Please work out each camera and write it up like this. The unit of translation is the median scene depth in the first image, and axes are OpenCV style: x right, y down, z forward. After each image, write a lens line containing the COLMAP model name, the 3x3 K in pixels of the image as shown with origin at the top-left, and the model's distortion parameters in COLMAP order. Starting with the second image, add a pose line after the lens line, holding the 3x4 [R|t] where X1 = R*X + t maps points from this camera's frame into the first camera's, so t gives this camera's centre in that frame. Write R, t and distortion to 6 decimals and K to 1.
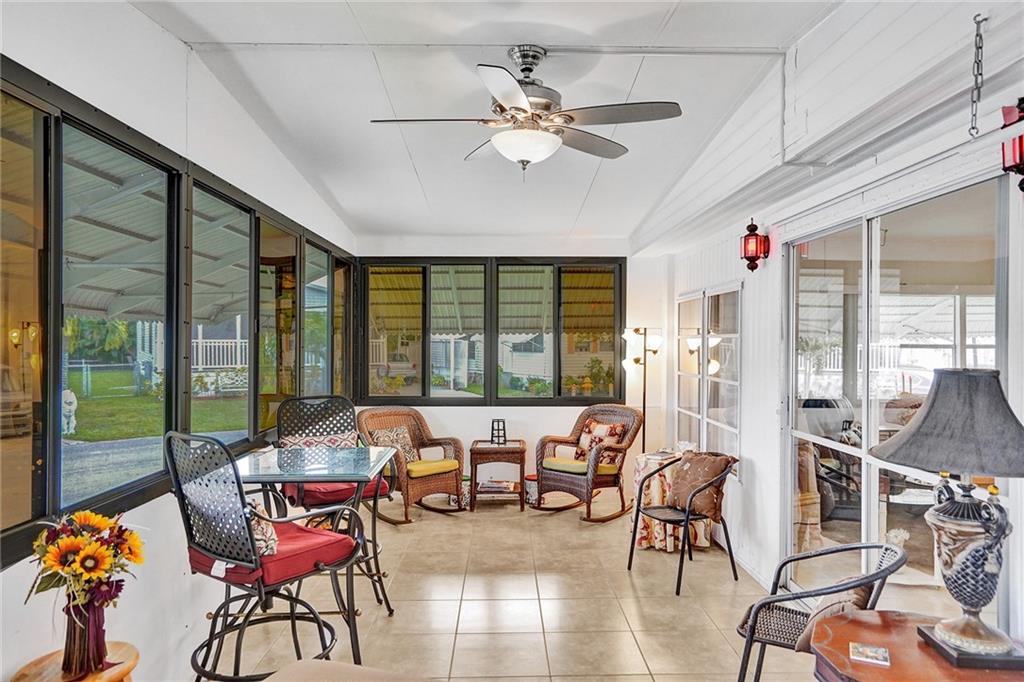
lens RADIAL K [[665.2, 0, 512.0], [0, 665.2, 341.9], [0, 0, 1]] dist [-0.048037, -0.000051]
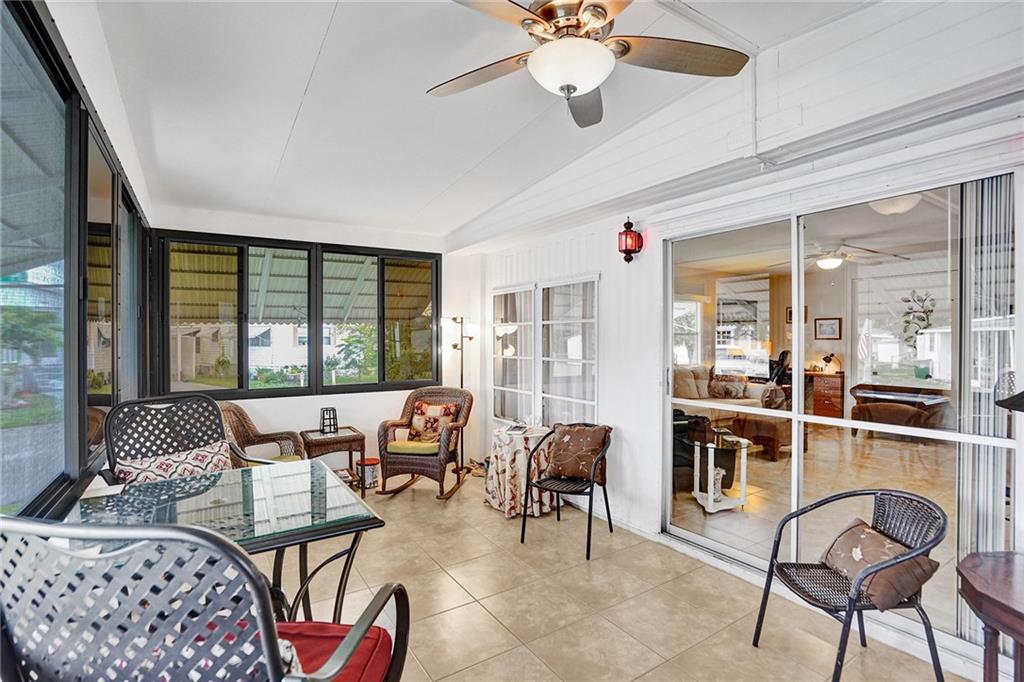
lens RADIAL K [[495.7, 0, 510.3], [0, 495.7, 343.6], [0, 0, 1]] dist [-0.037958, 0.003087]
pose [[0.859587, -0.013223, 0.510818, -0.160939], [0.006737, 0.999872, 0.014546, 0.011986], [-0.510944, -0.009063, 0.859566, 0.234832]]
